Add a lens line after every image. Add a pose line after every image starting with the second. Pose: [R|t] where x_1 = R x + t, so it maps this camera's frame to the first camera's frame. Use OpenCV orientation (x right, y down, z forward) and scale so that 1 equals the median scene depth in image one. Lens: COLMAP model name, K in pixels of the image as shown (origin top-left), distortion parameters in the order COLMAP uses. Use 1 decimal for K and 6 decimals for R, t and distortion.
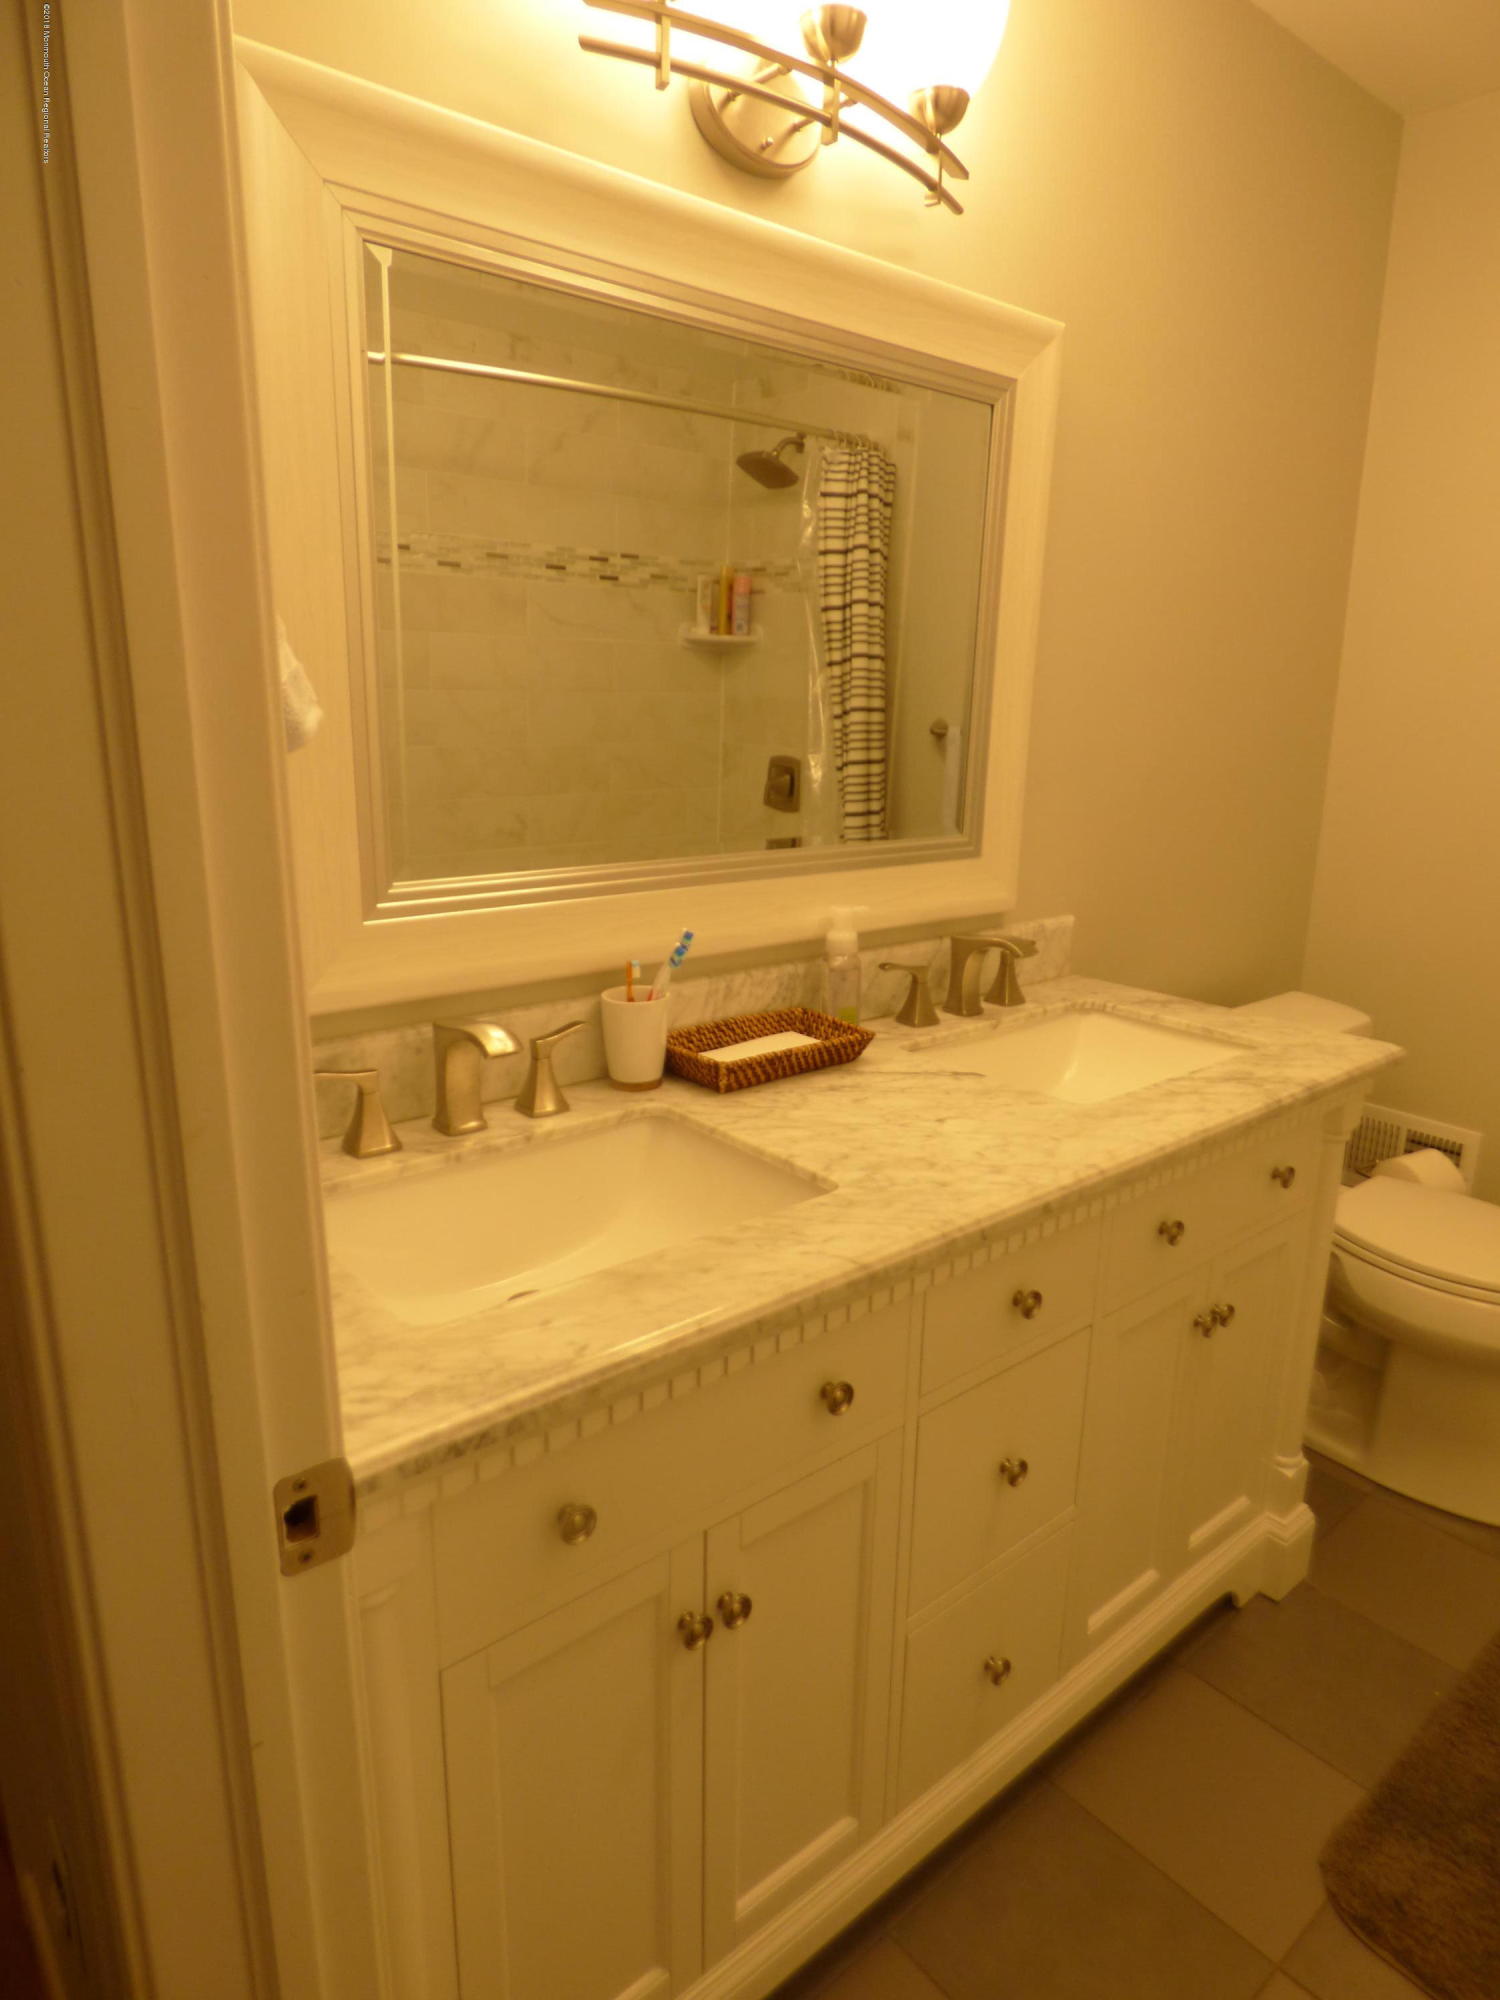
lens RADIAL K [[1206.1, 0, 753.5], [0, 1206.1, 994.6], [0, 0, 1]] dist [-0.000979, -0.002623]
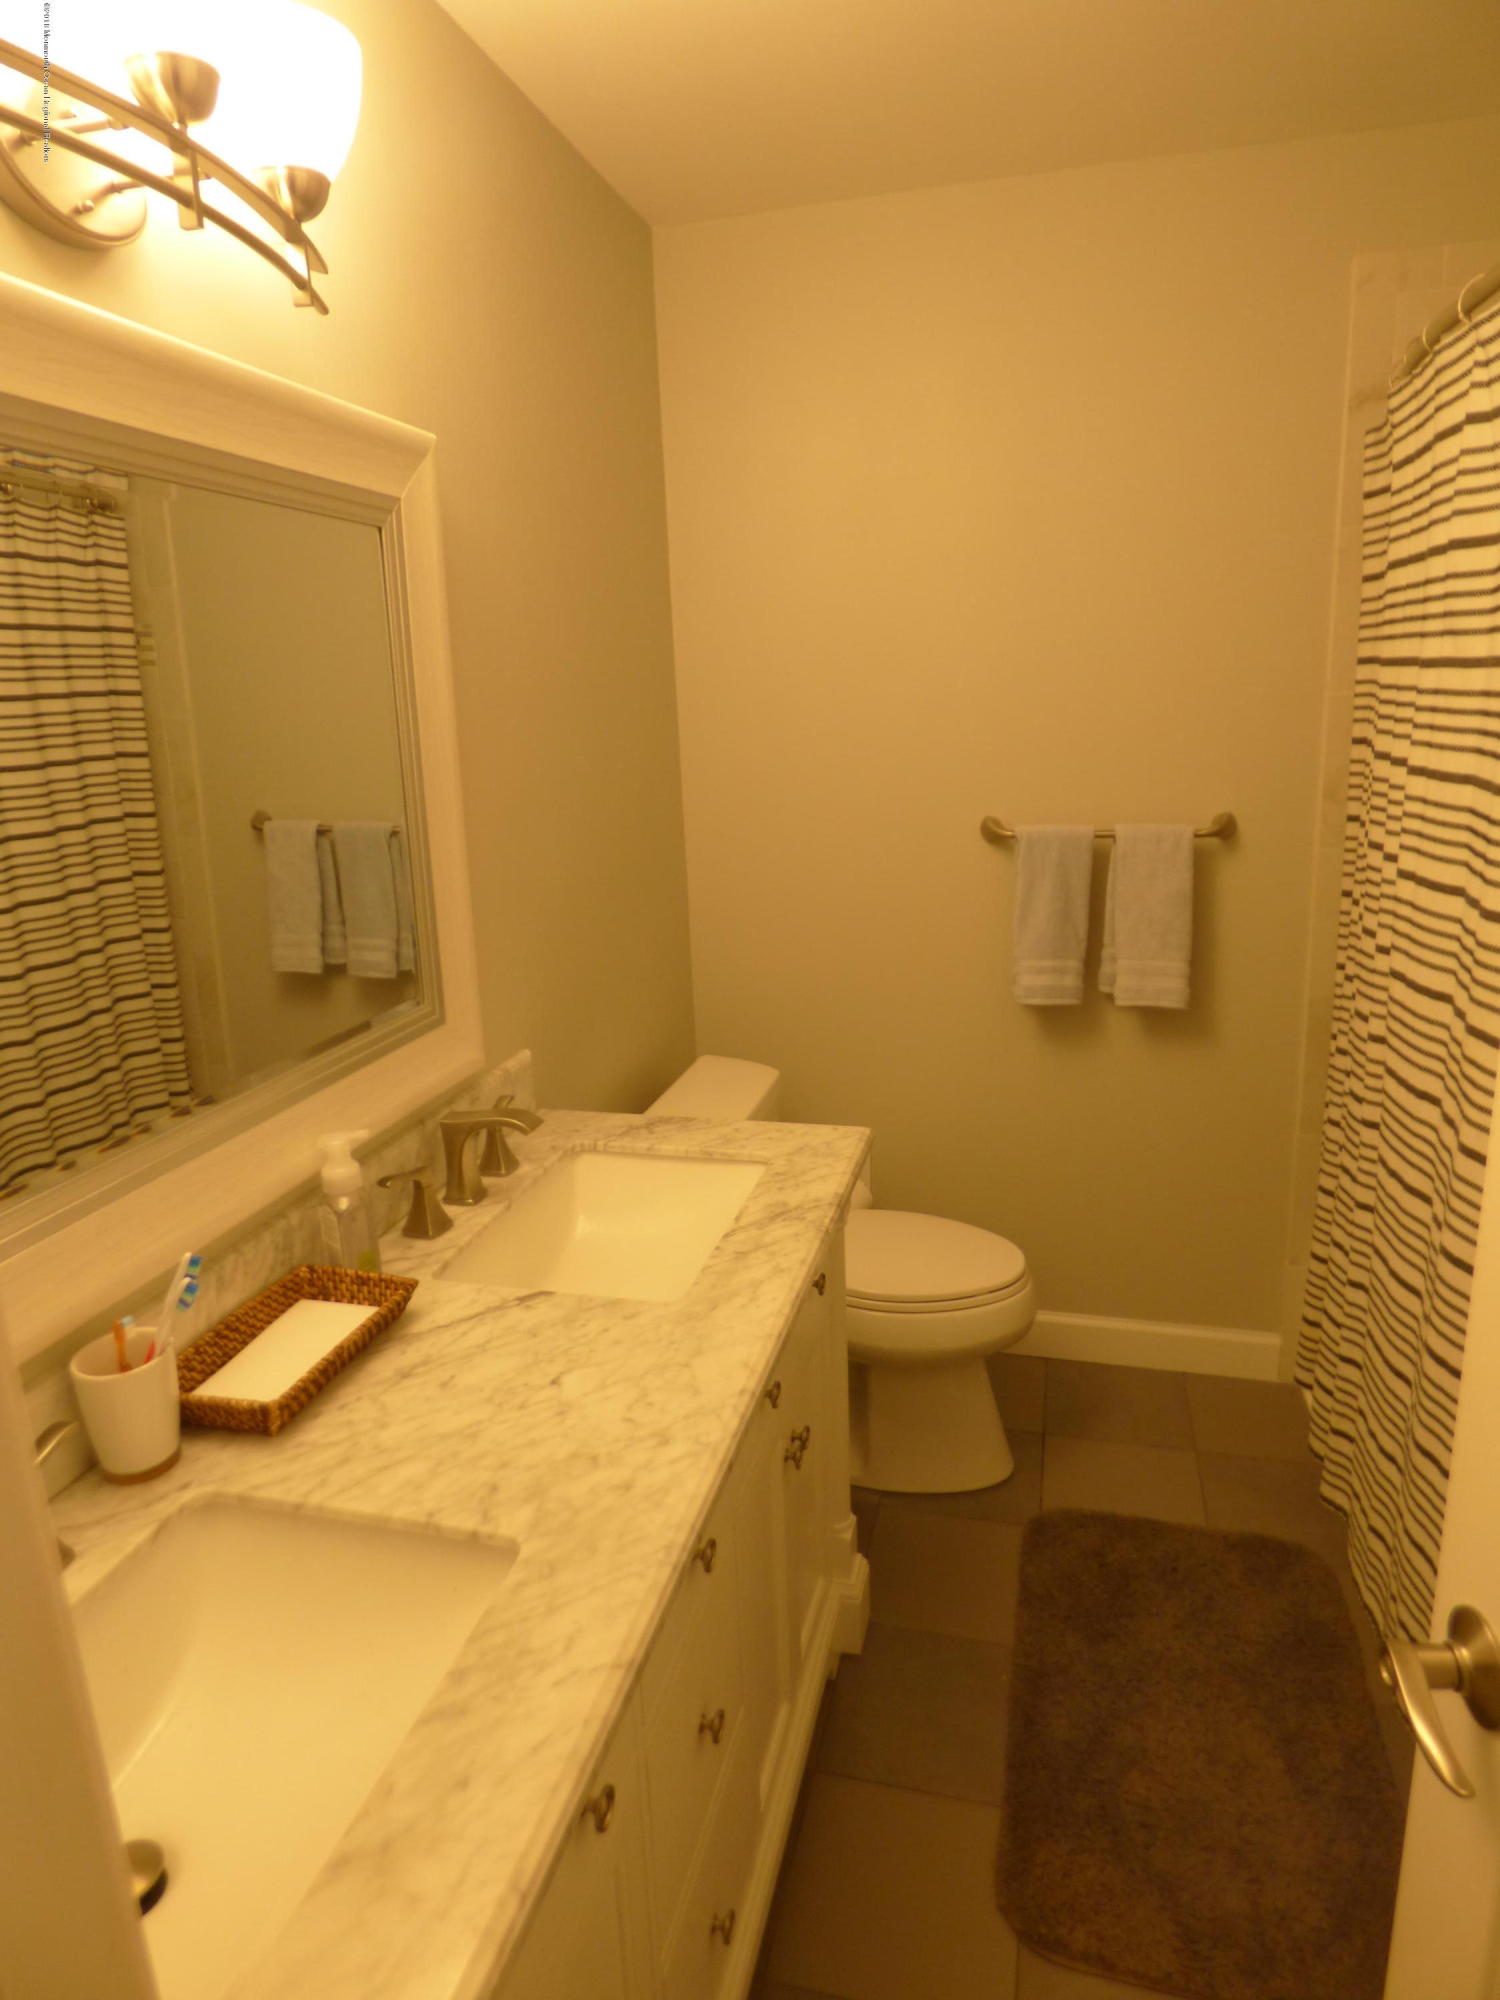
lens RADIAL K [[1206.1, 0, 743.8], [0, 1206.1, 1006.6], [0, 0, 1]] dist [-0.000979, -0.002623]
pose [[0.819249, -0.192014, 0.540335, -0.143157], [0.189304, 0.980007, 0.061236, -0.178061], [-0.541290, 0.052120, 0.839219, 0.168284]]
